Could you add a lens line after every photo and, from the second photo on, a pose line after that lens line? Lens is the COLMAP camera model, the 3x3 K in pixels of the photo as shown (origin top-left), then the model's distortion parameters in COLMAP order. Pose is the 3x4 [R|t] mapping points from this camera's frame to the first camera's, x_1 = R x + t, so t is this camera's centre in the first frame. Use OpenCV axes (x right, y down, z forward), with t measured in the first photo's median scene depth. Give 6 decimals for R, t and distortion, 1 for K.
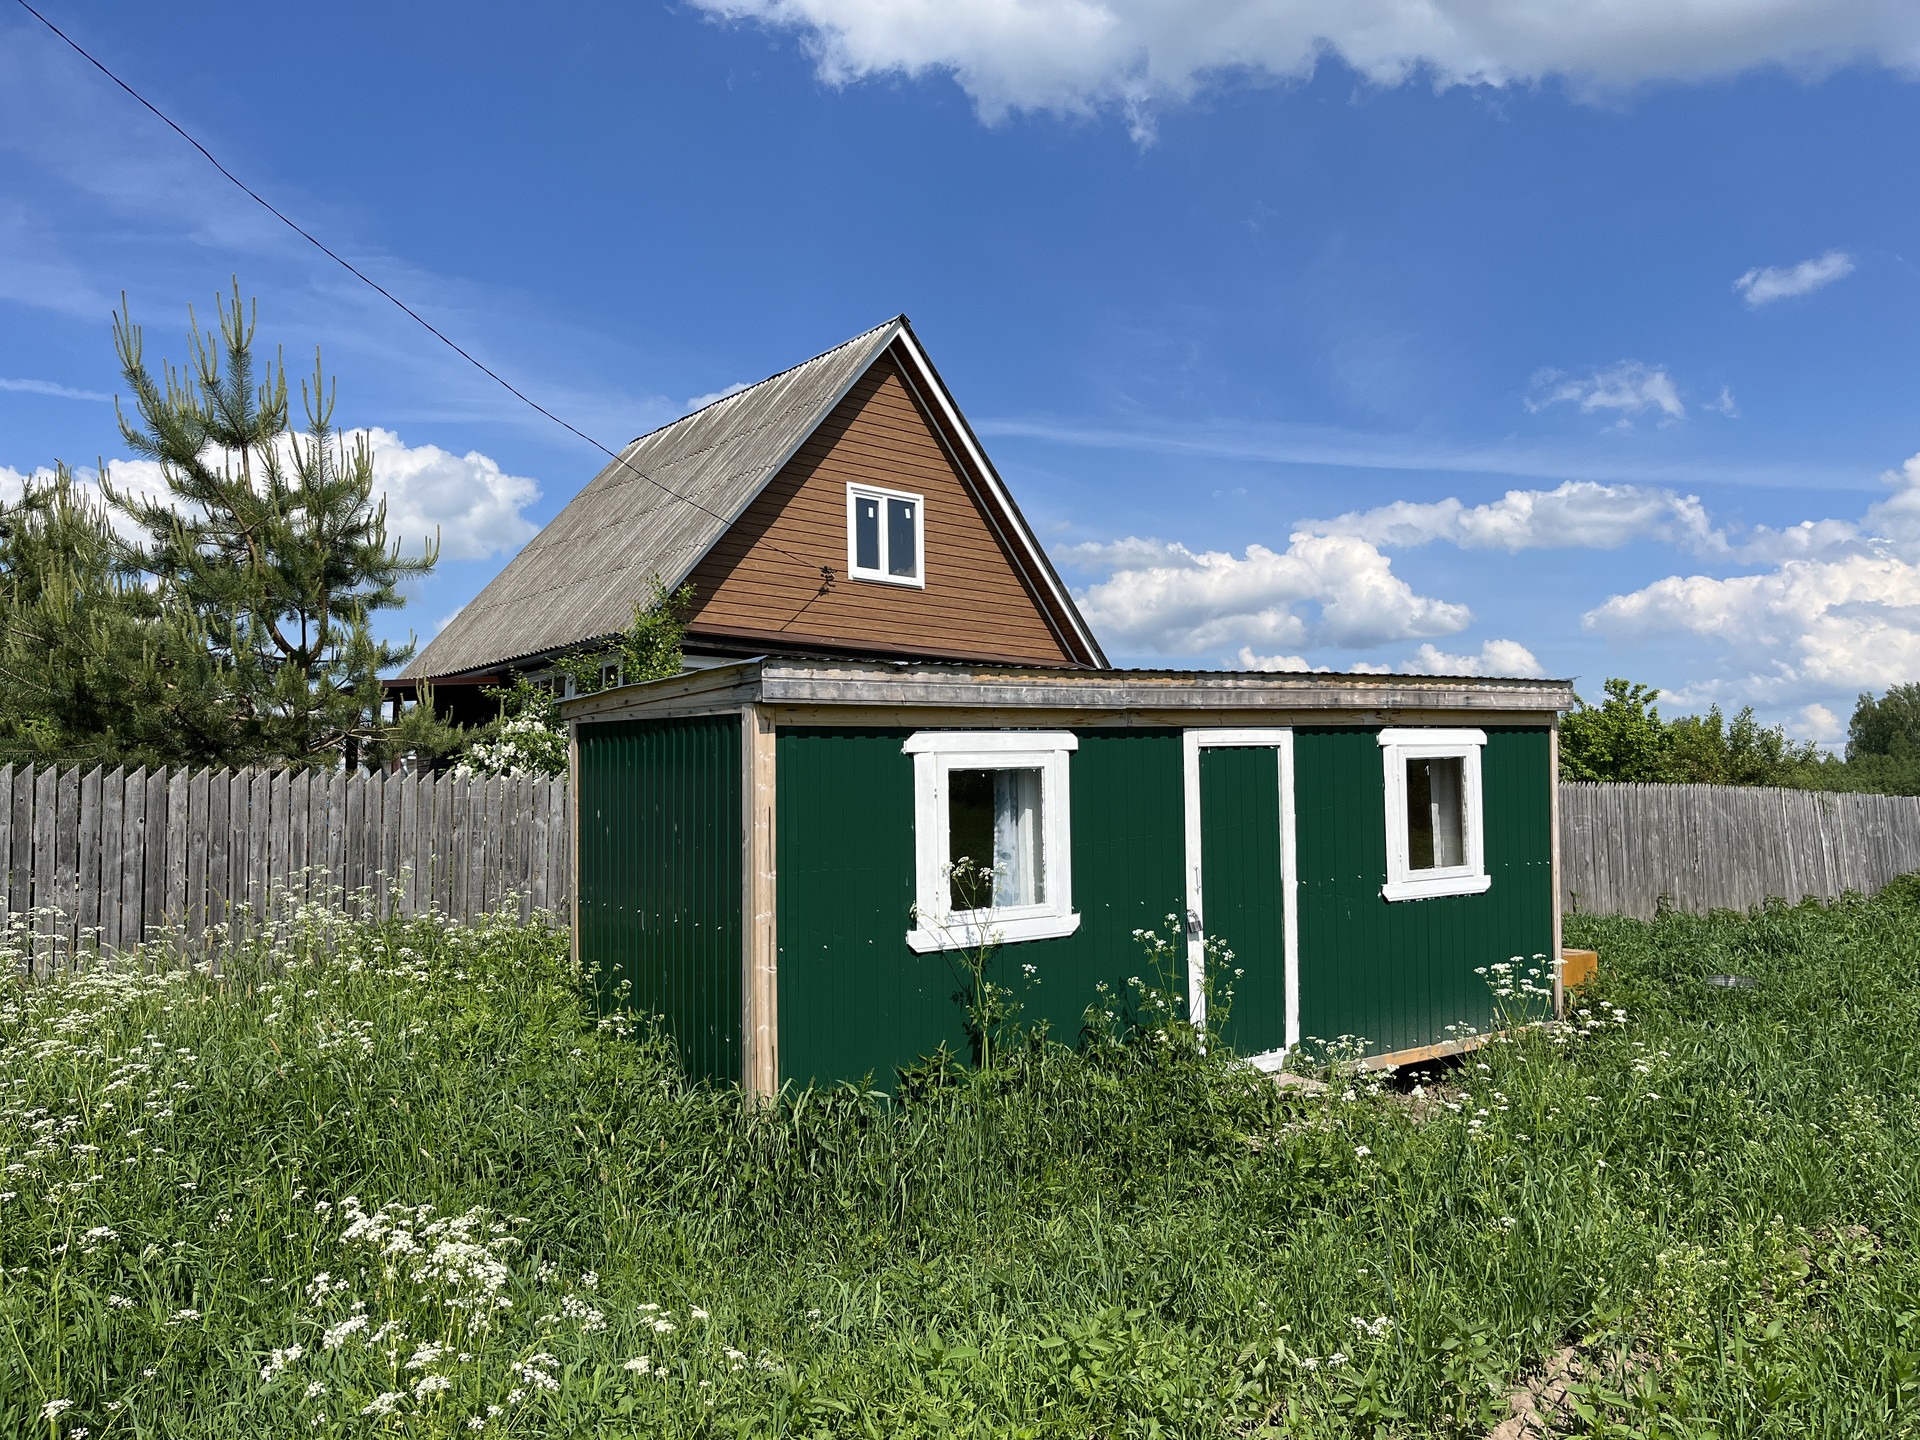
lens RADIAL K [[1451.6, 0, 981.0], [0, 1451.6, 729.2], [0, 0, 1]] dist [0.067093, -0.090710]
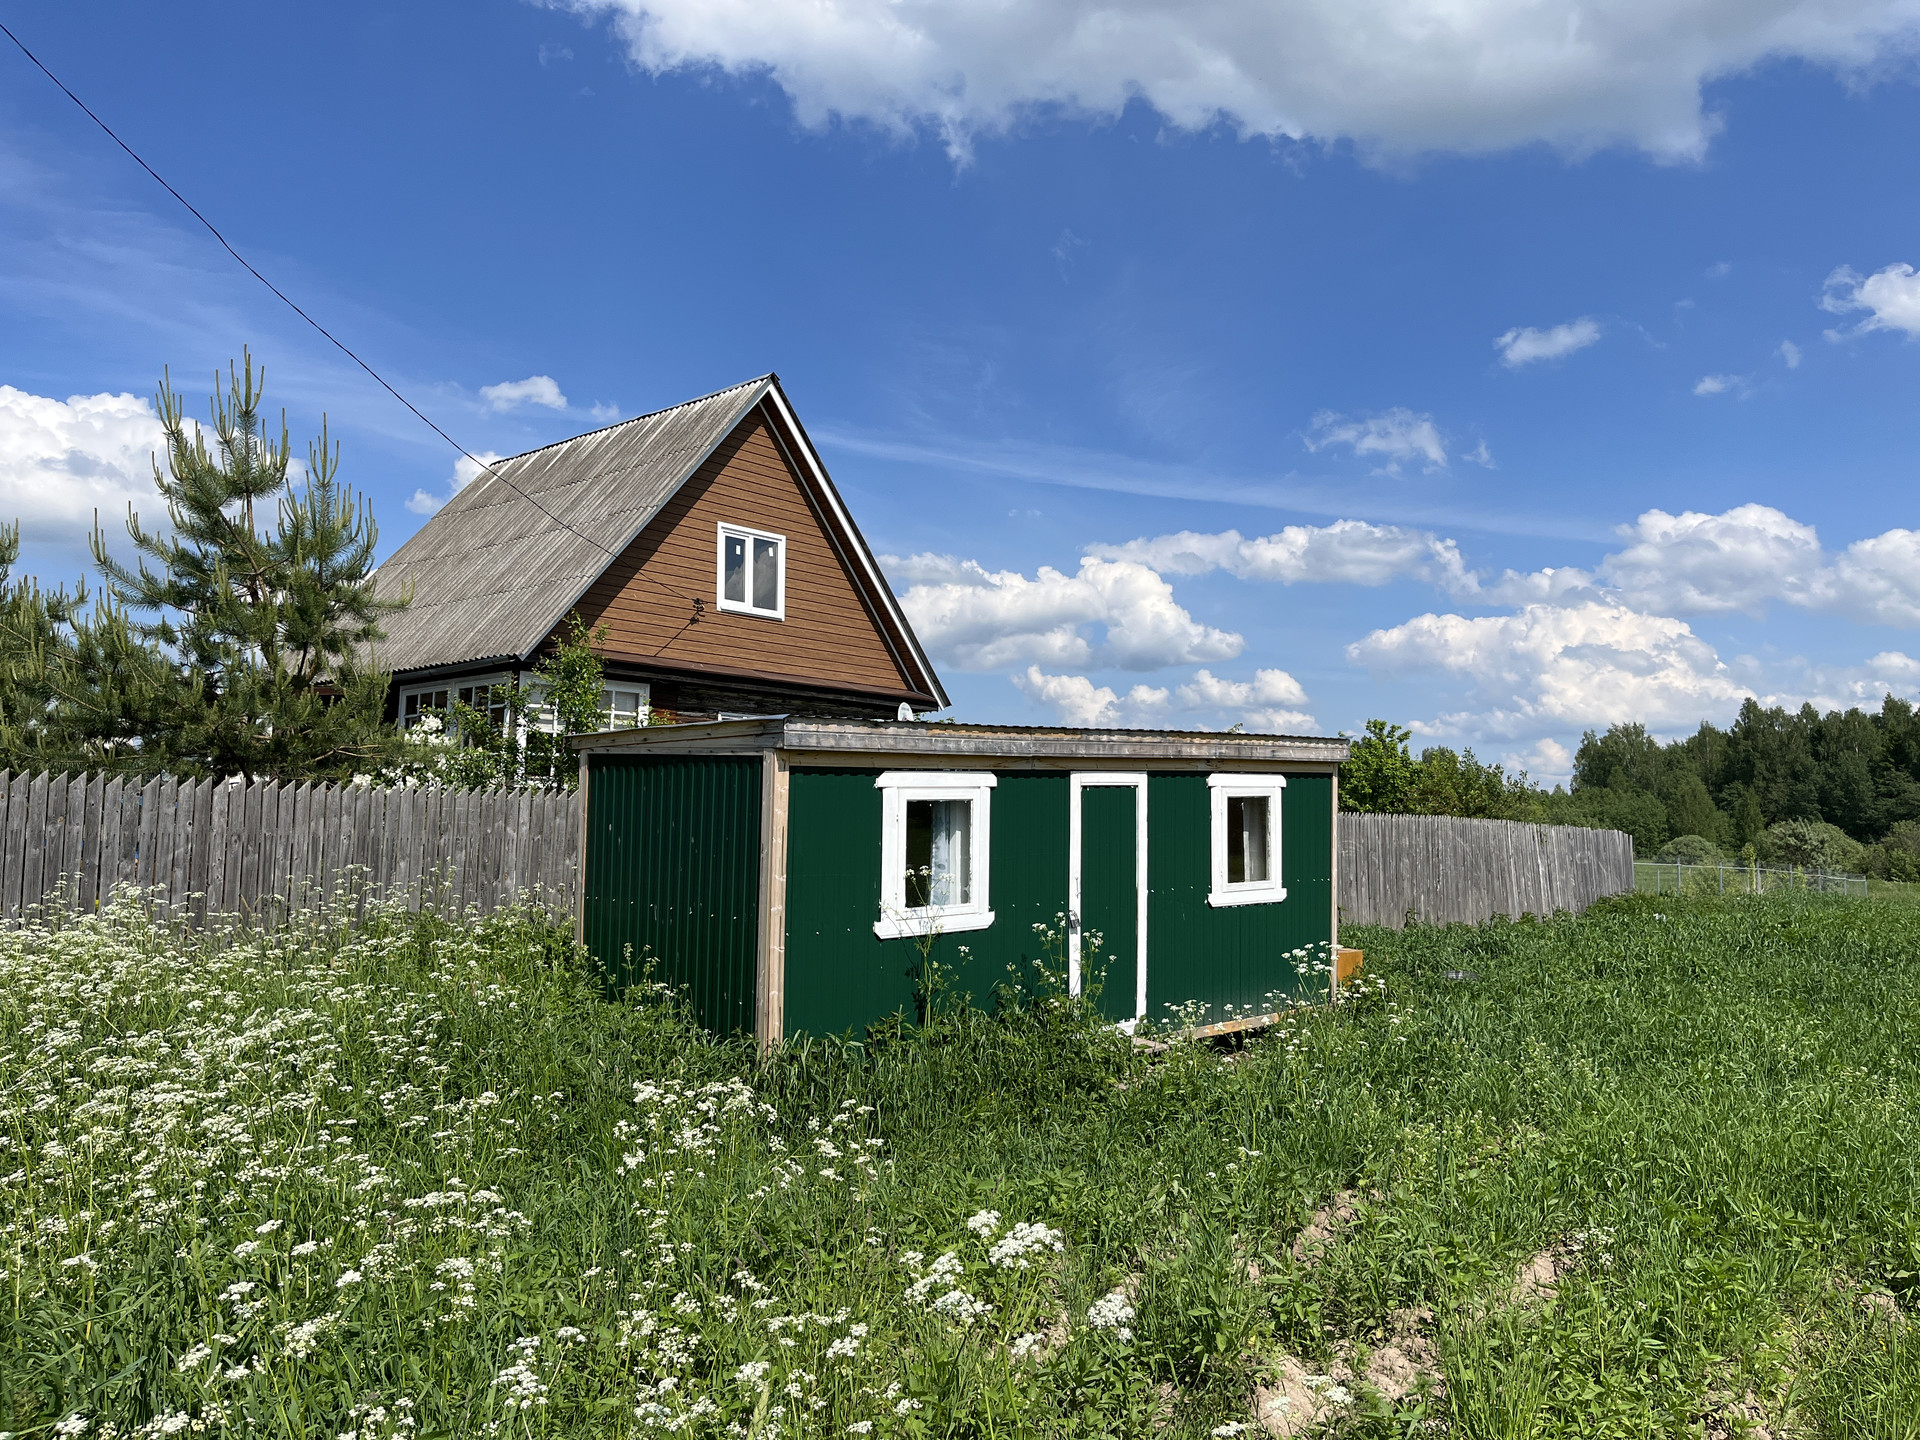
lens RADIAL K [[1451.6, 0, 962.3], [0, 1451.6, 721.5], [0, 0, 1]] dist [0.067093, -0.090710]
pose [[0.990833, 0.032253, 0.131184, -0.051648], [-0.030490, 0.999416, -0.015424, -0.008974], [-0.131605, 0.011283, 0.991238, -0.112755]]
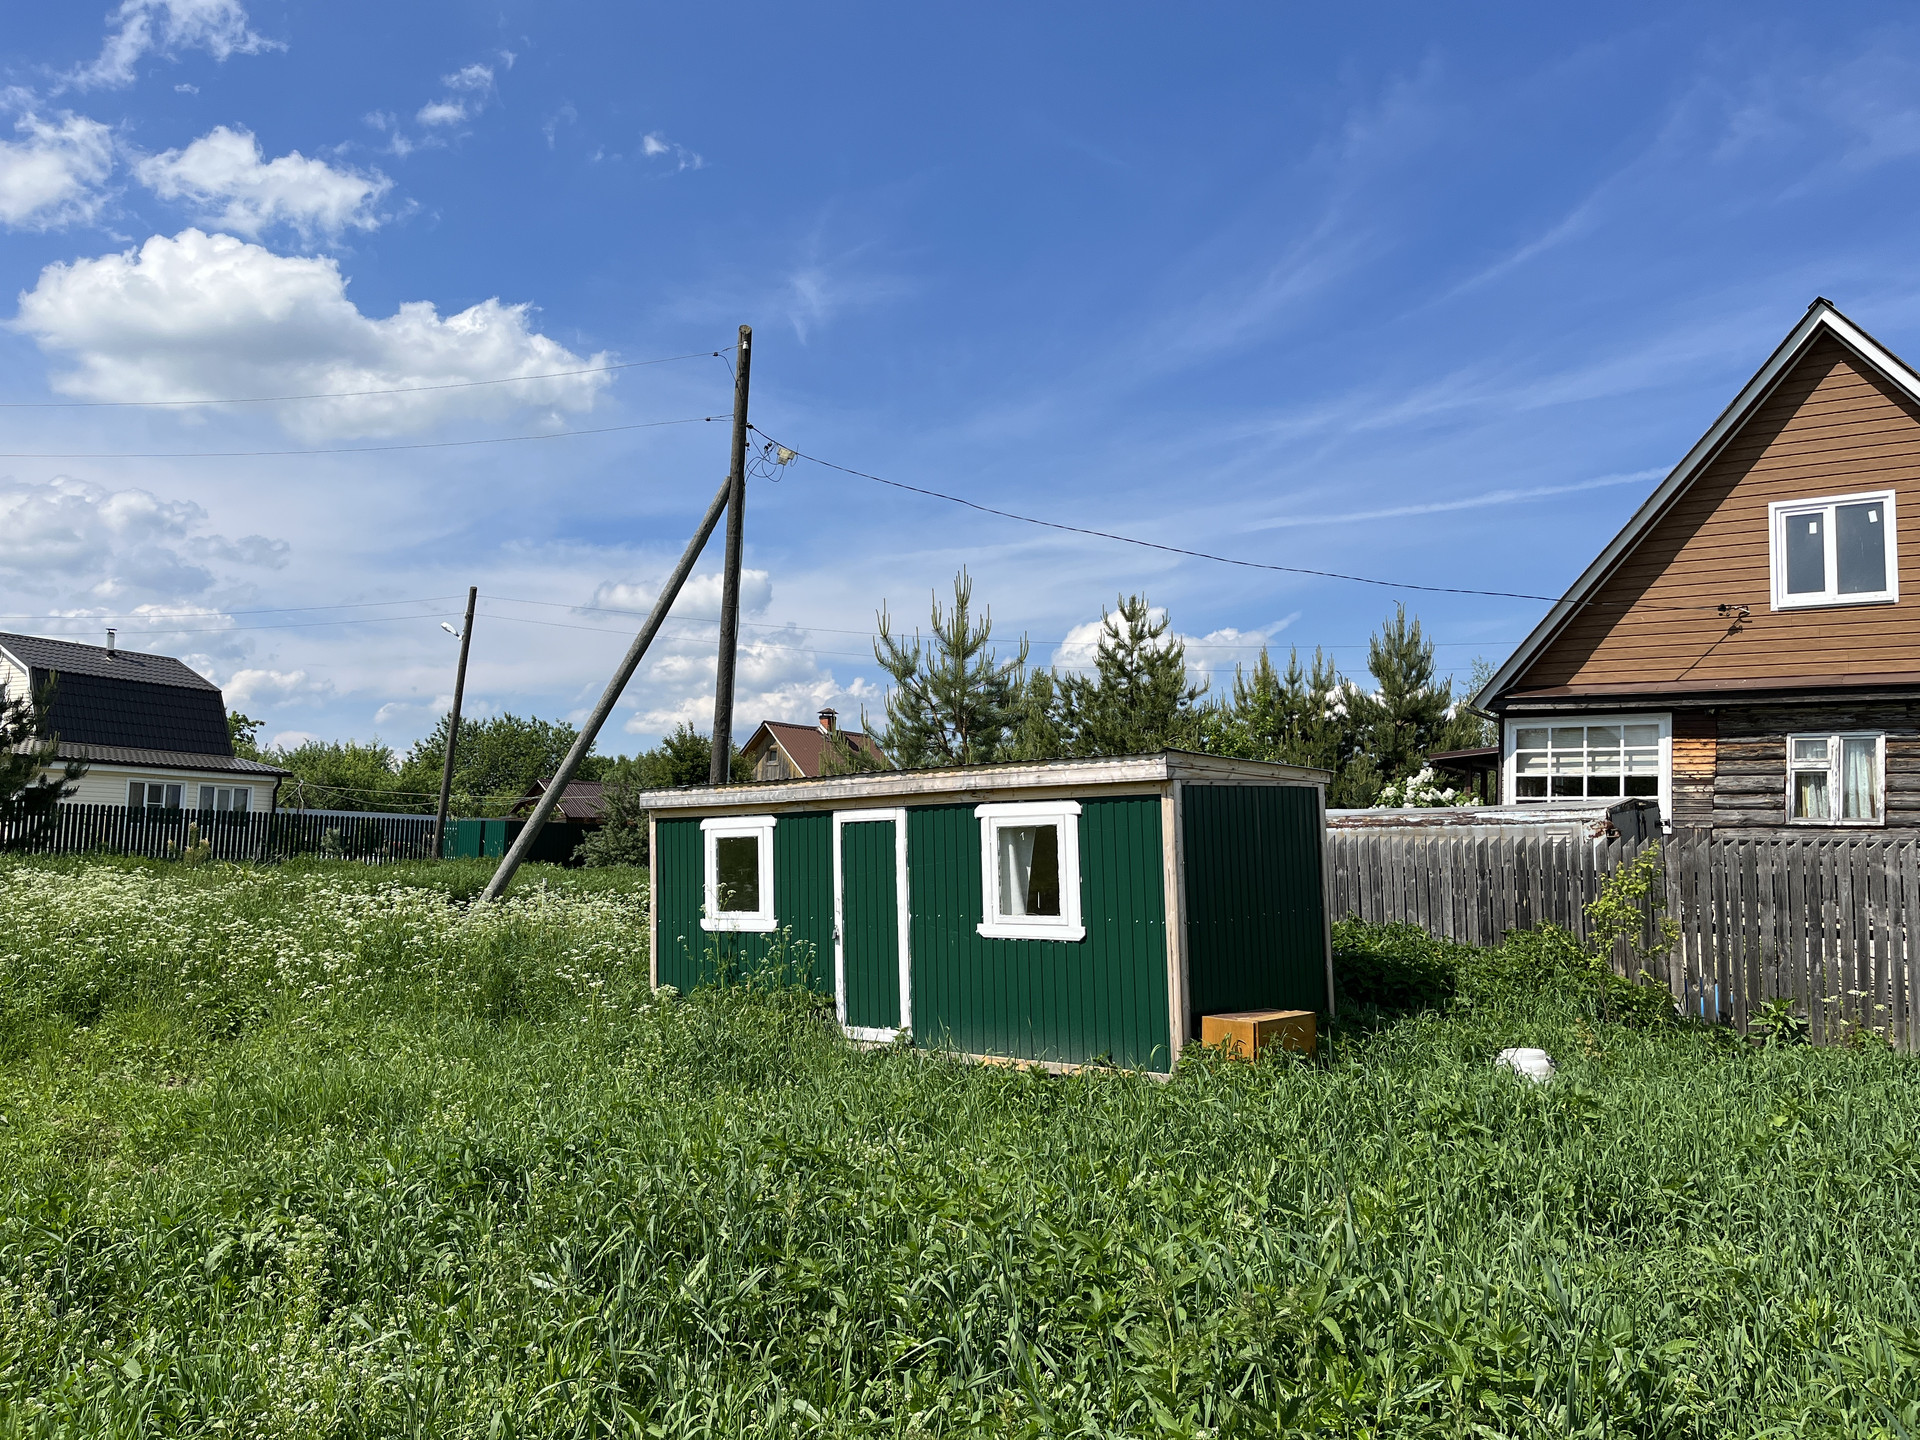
lens RADIAL K [[1451.6, 0, 951.9], [0, 1451.6, 744.5], [0, 0, 1]] dist [0.067093, -0.090710]
pose [[0.242382, -0.057843, -0.968455, 0.694933], [0.040157, 0.997964, -0.049555, 0.004232], [0.969350, -0.026879, 0.244211, 0.298260]]
